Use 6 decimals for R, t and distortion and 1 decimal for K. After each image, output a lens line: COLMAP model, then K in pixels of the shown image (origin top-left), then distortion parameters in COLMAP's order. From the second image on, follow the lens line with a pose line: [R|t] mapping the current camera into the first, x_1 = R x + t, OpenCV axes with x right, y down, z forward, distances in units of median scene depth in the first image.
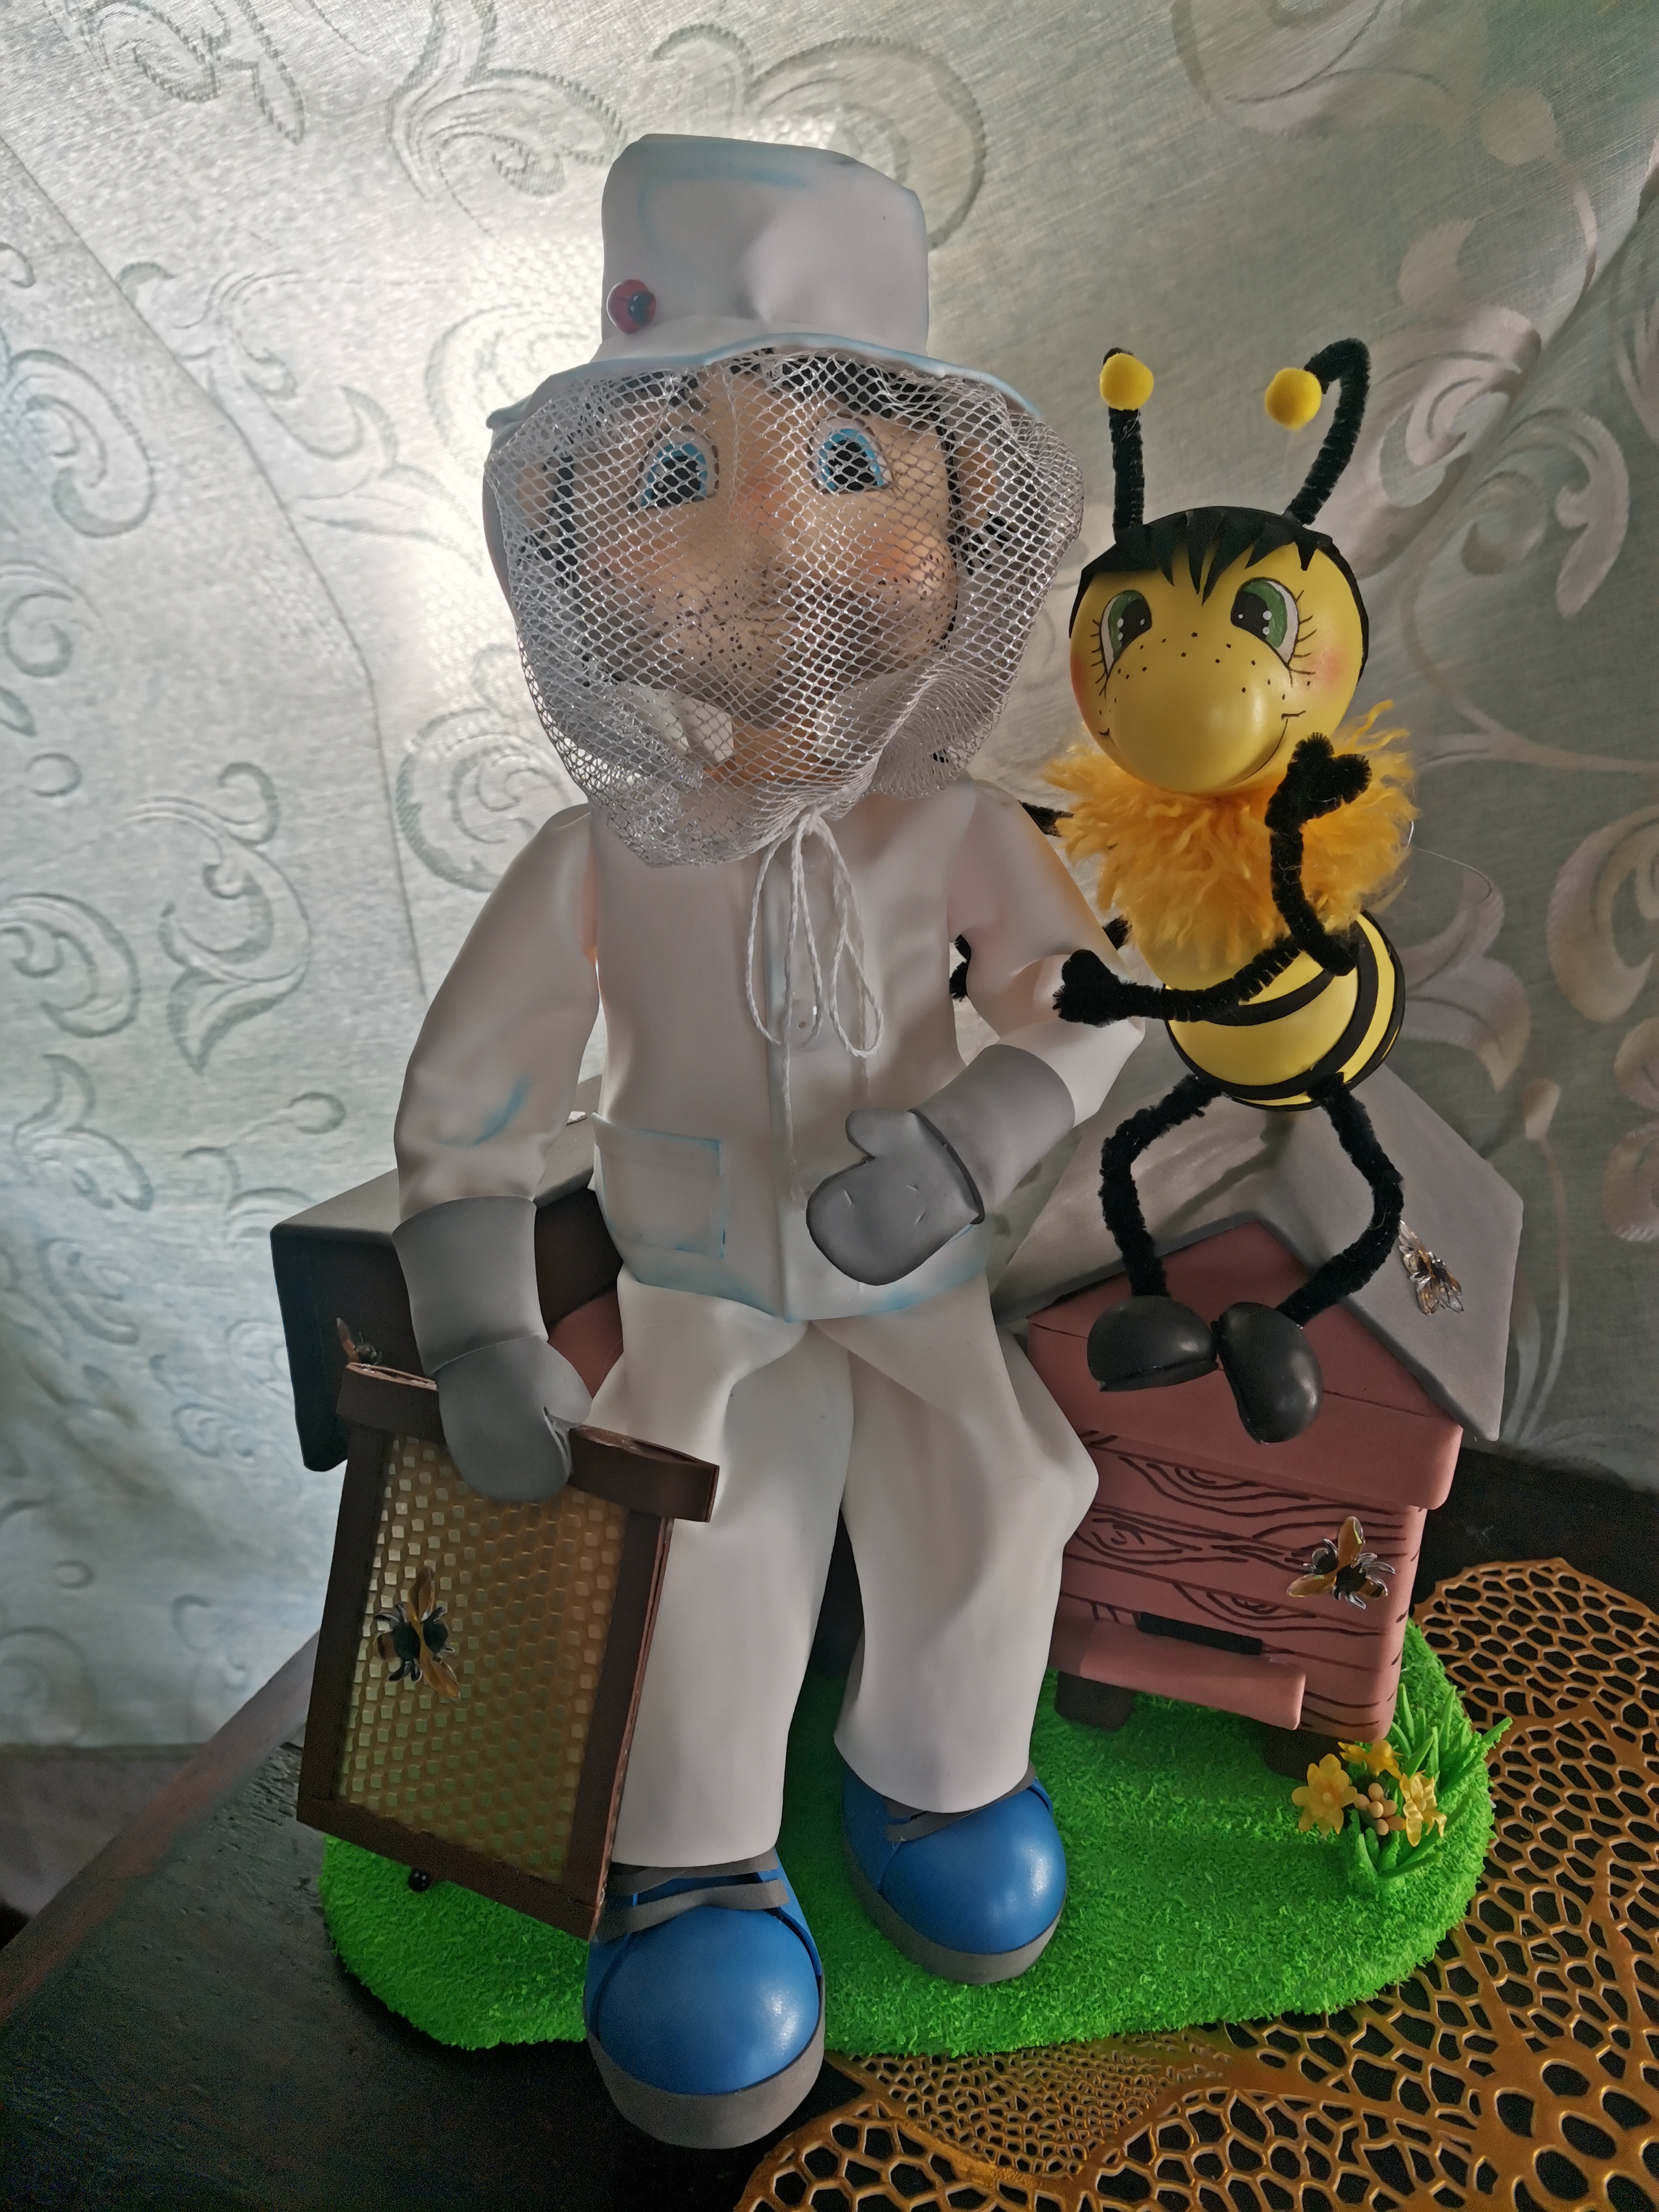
lens RADIAL K [[1714.8, 0, 847.9], [0, 1714.8, 1102.7], [0, 0, 1]] dist [-0.045571, -0.011863]
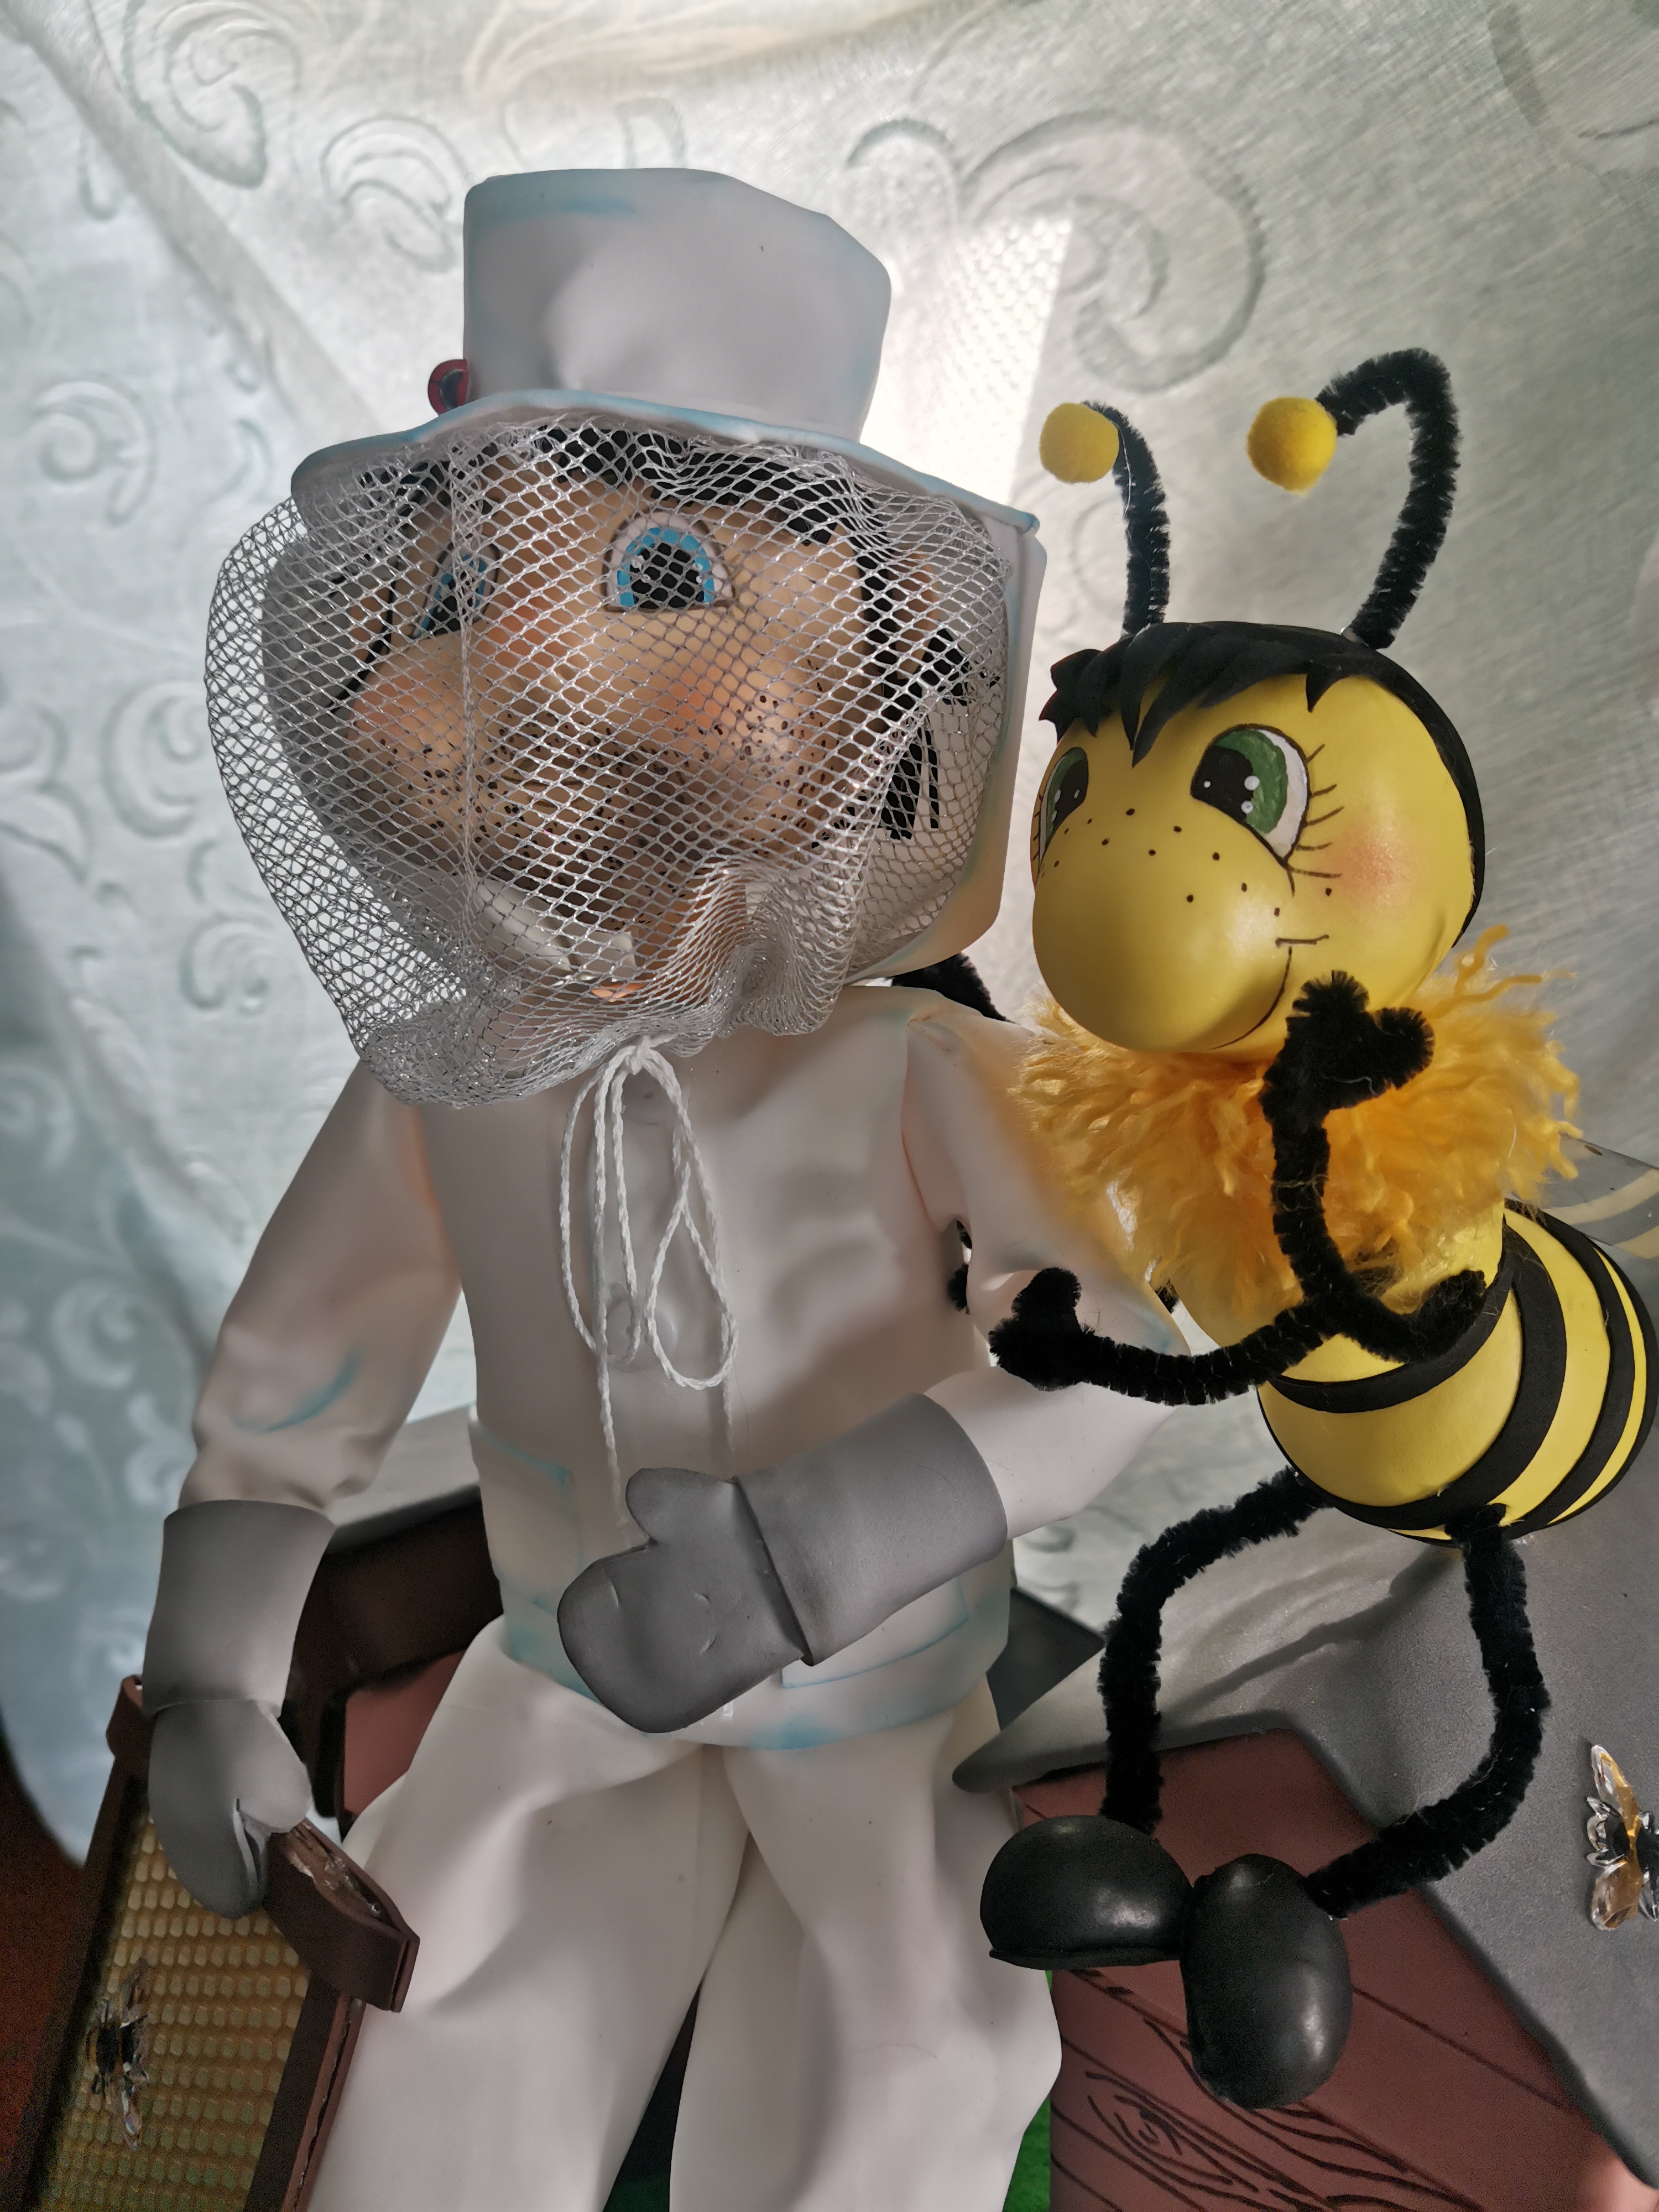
lens RADIAL K [[1739.0, 0, 829.5], [0, 1739.0, 1106.0], [0, 0, 1]] dist [-0.020229, -0.053463]
pose [[0.927066, 0.076170, -0.367078, 0.239719], [-0.120855, 0.987591, -0.100294, -0.059094], [0.354883, 0.137342, 0.924768, 0.255453]]
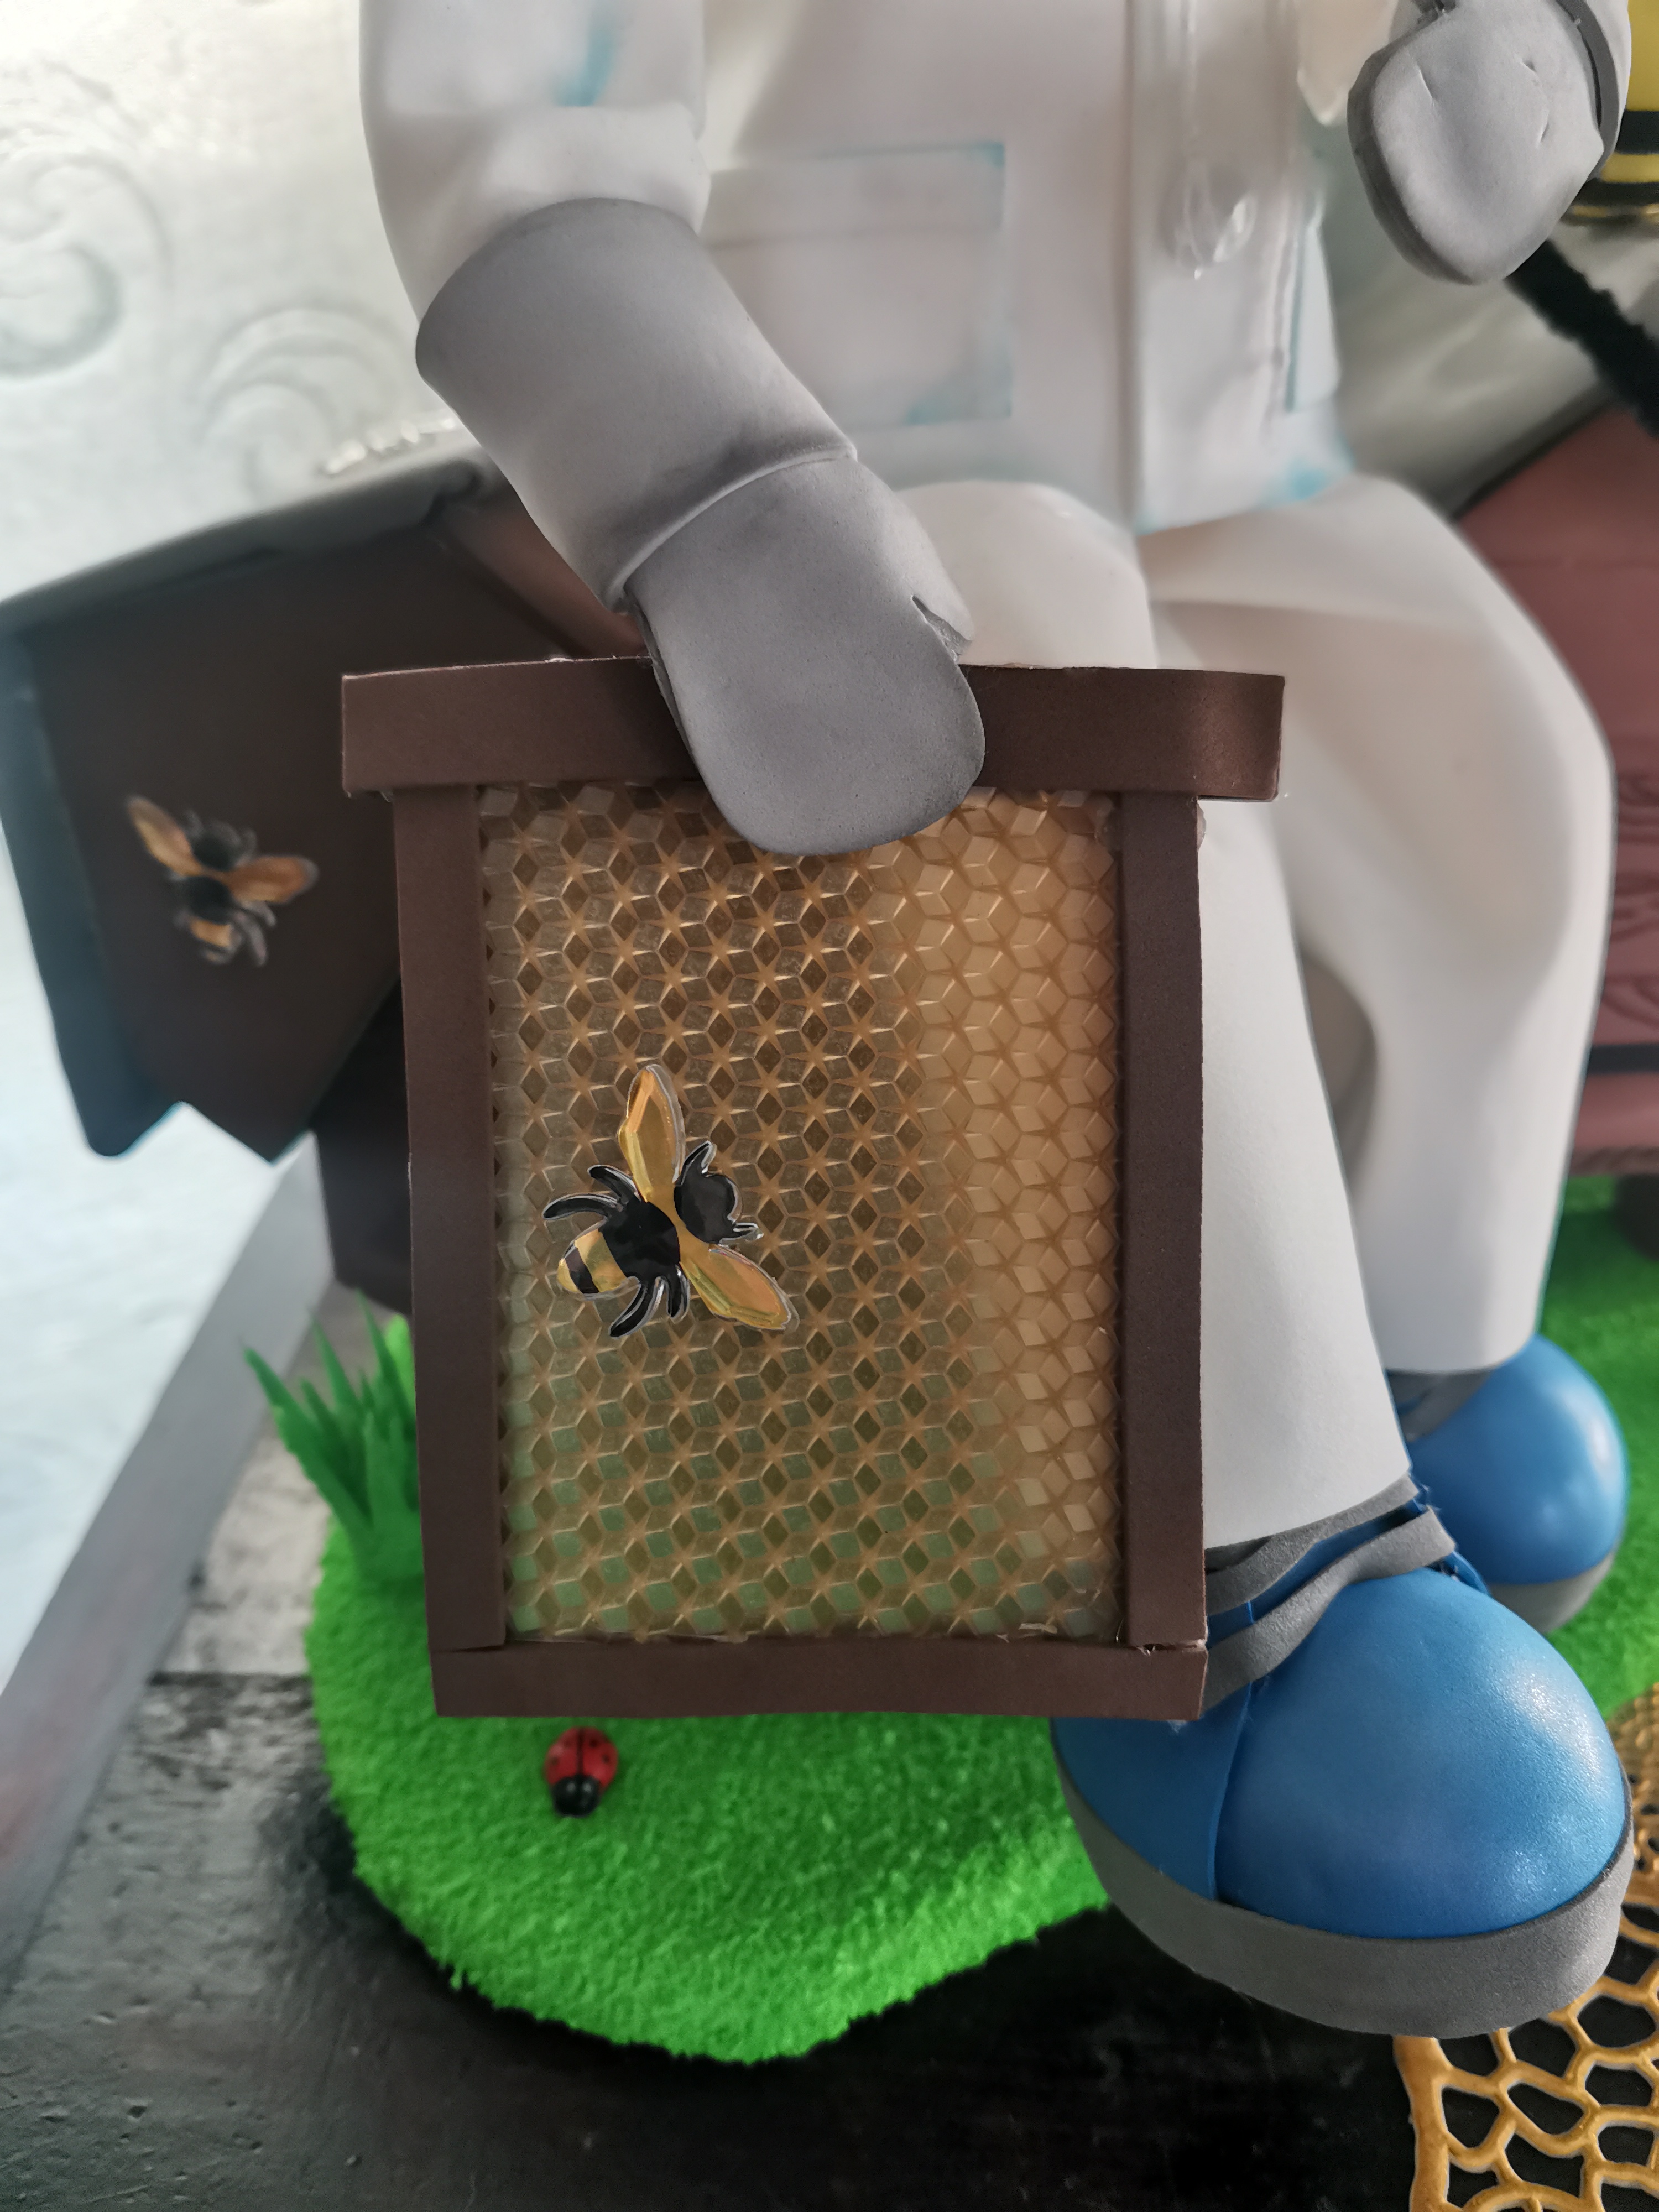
lens RADIAL K [[1739.0, 0, 829.5], [0, 1739.0, 1106.0], [0, 0, 1]] dist [-0.020229, -0.053463]
pose [[0.928543, -0.207341, 0.307924, -0.269887], [0.184680, 0.977560, 0.101340, 0.190461], [-0.322026, -0.037231, 0.945999, 0.428639]]
